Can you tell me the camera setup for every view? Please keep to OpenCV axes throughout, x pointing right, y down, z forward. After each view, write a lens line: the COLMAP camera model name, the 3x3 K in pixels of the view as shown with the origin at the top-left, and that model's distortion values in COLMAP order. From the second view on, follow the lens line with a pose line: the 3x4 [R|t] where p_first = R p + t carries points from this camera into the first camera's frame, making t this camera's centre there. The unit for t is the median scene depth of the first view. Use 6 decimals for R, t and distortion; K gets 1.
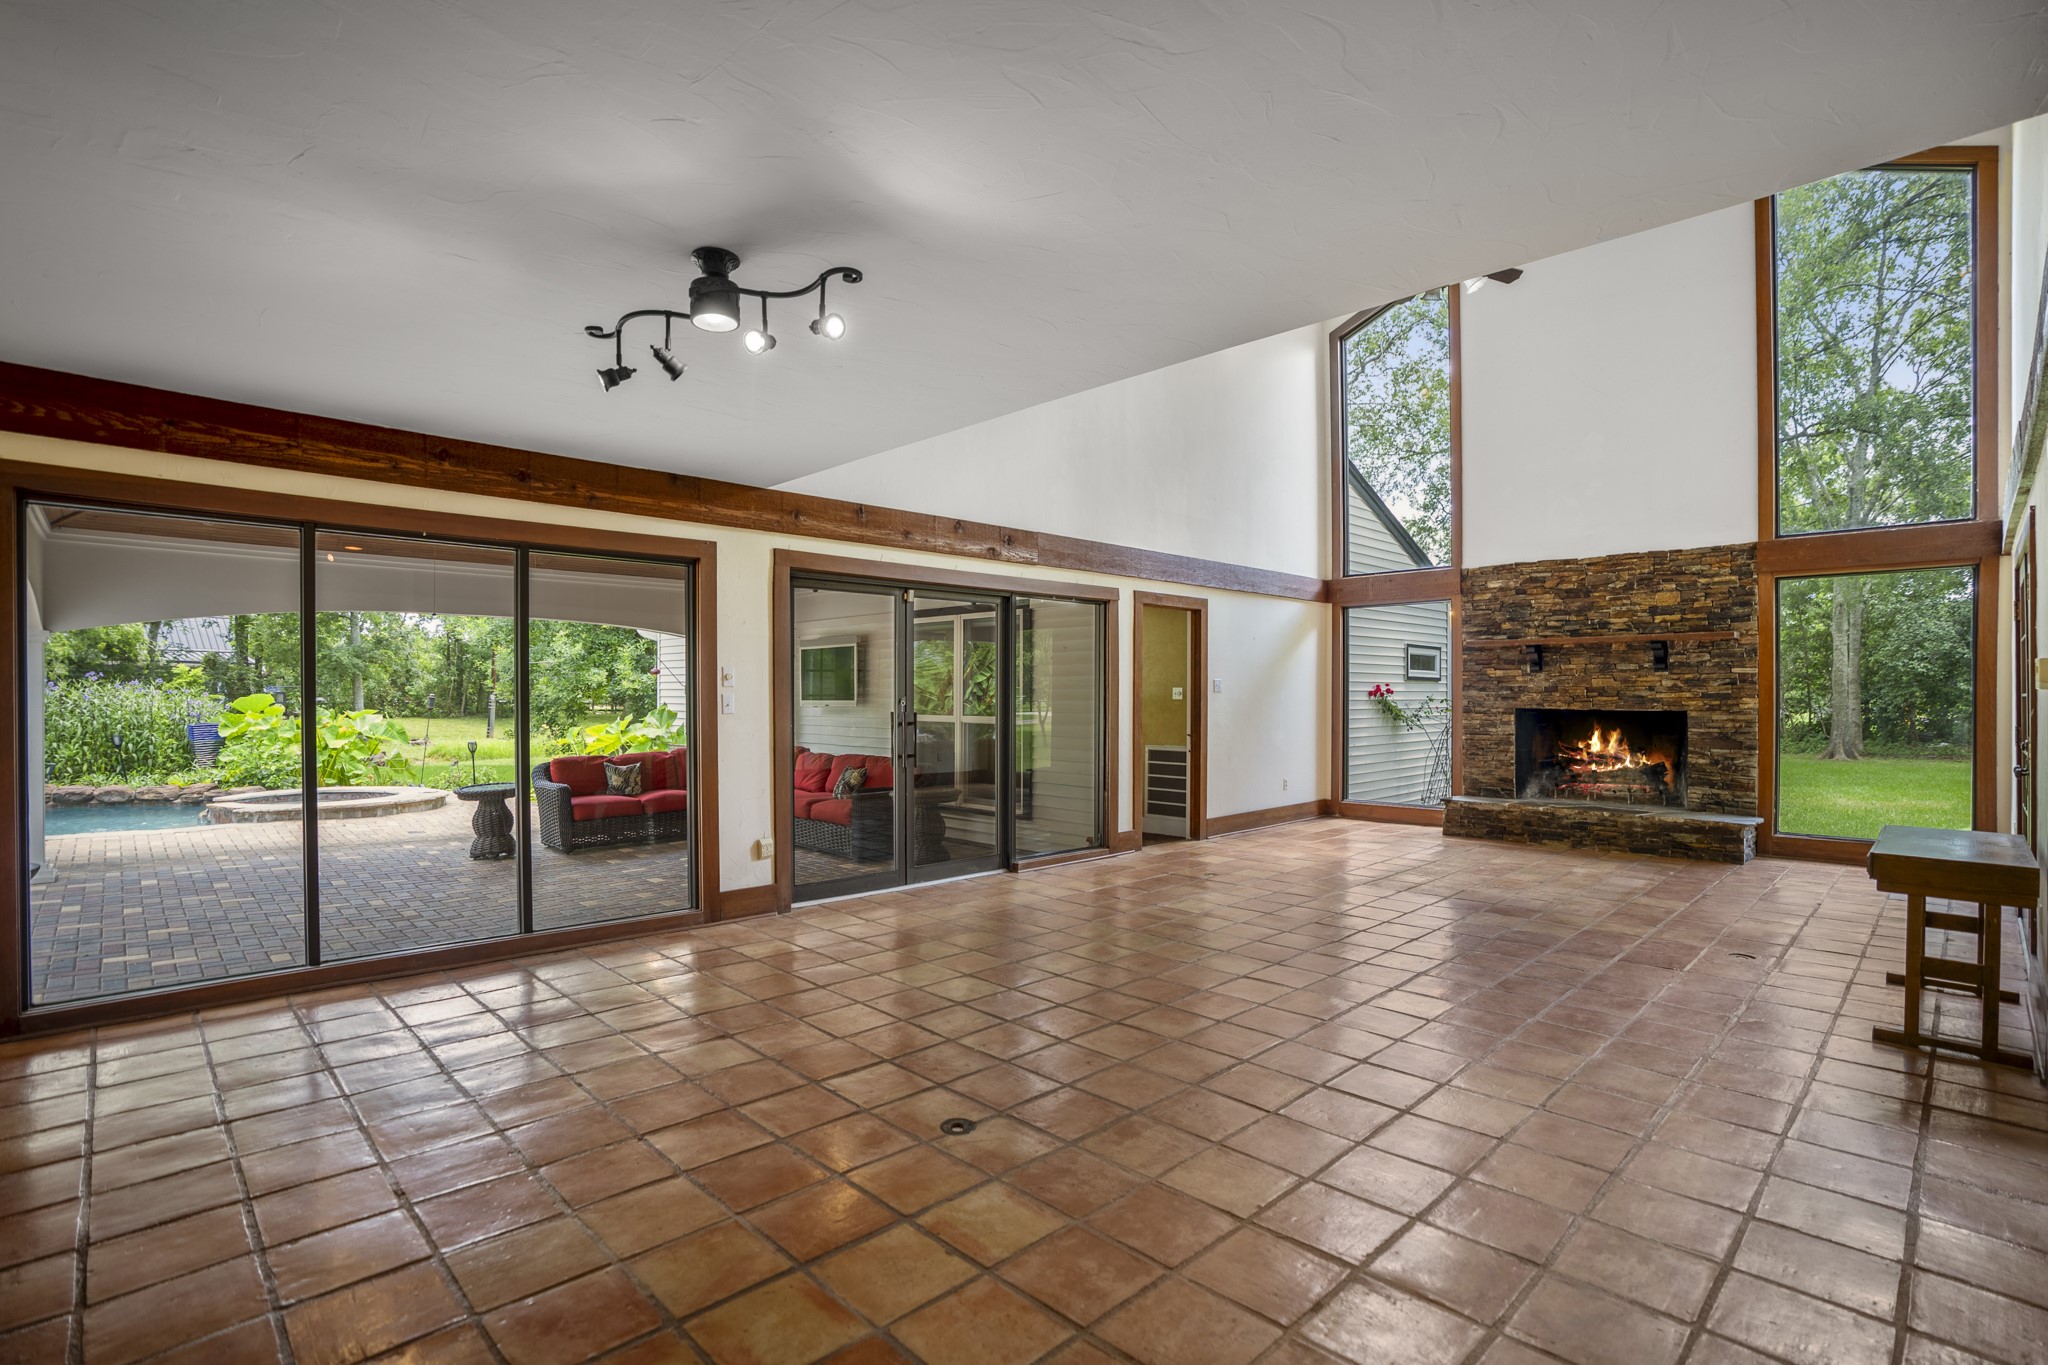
lens RADIAL K [[973.2, 0, 1016.2], [0, 973.2, 691.5], [0, 0, 1]] dist [-0.066875, 0.030276]
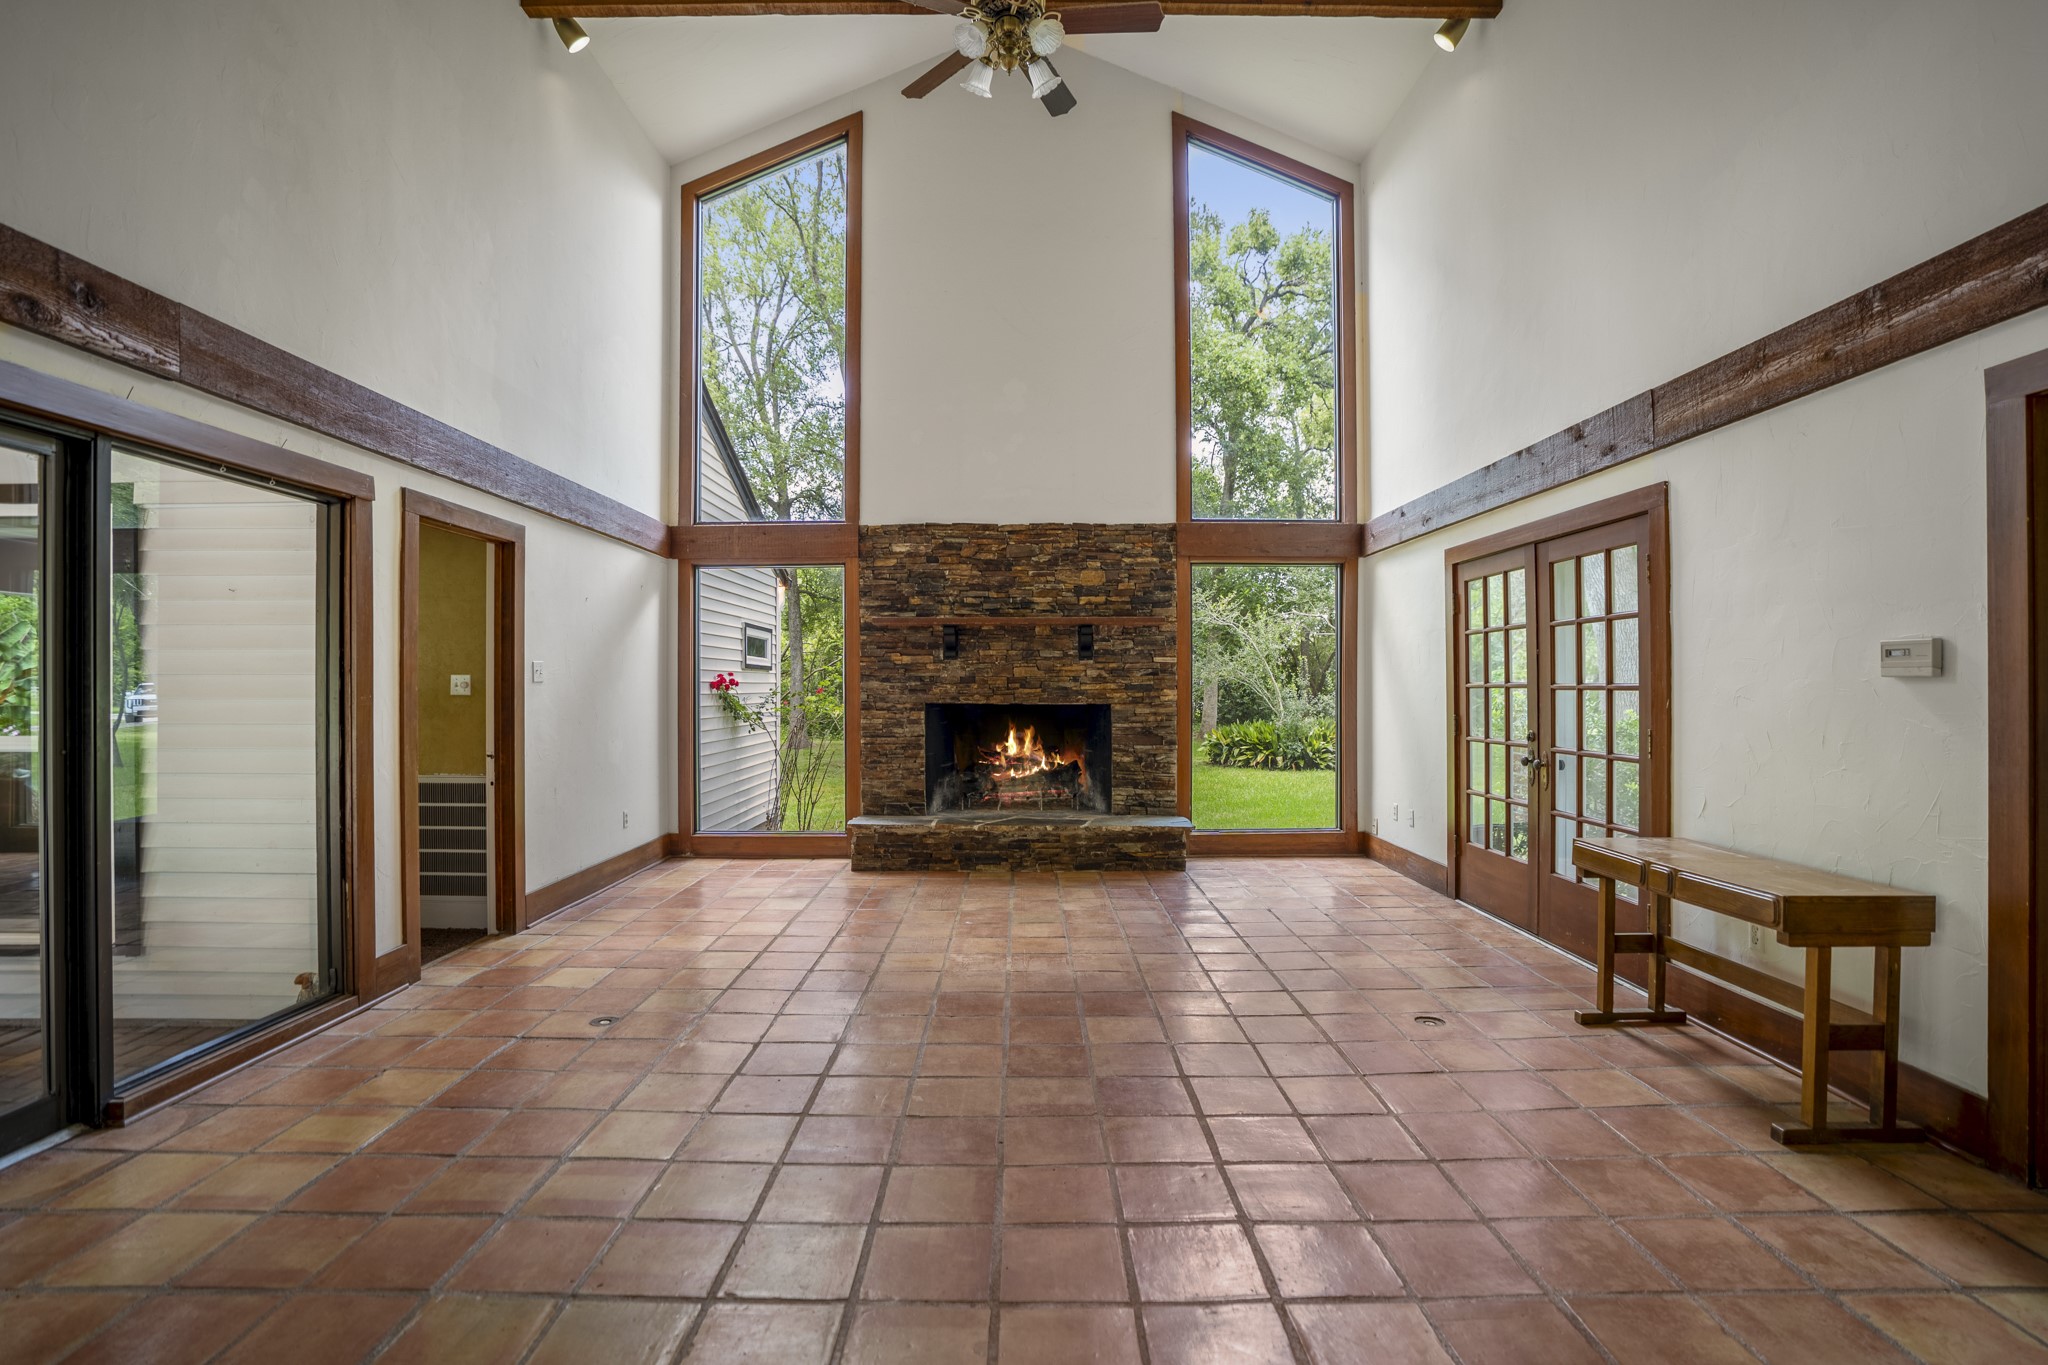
lens RADIAL K [[973.2, 0, 1016.2], [0, 973.2, 691.5], [0, 0, 1]] dist [-0.066875, 0.030276]
pose [[0.694494, -0.004105, 0.719487, -0.017228], [-0.000636, 0.999980, 0.006319, 0.002630], [-0.719498, -0.004847, 0.694477, 0.396291]]
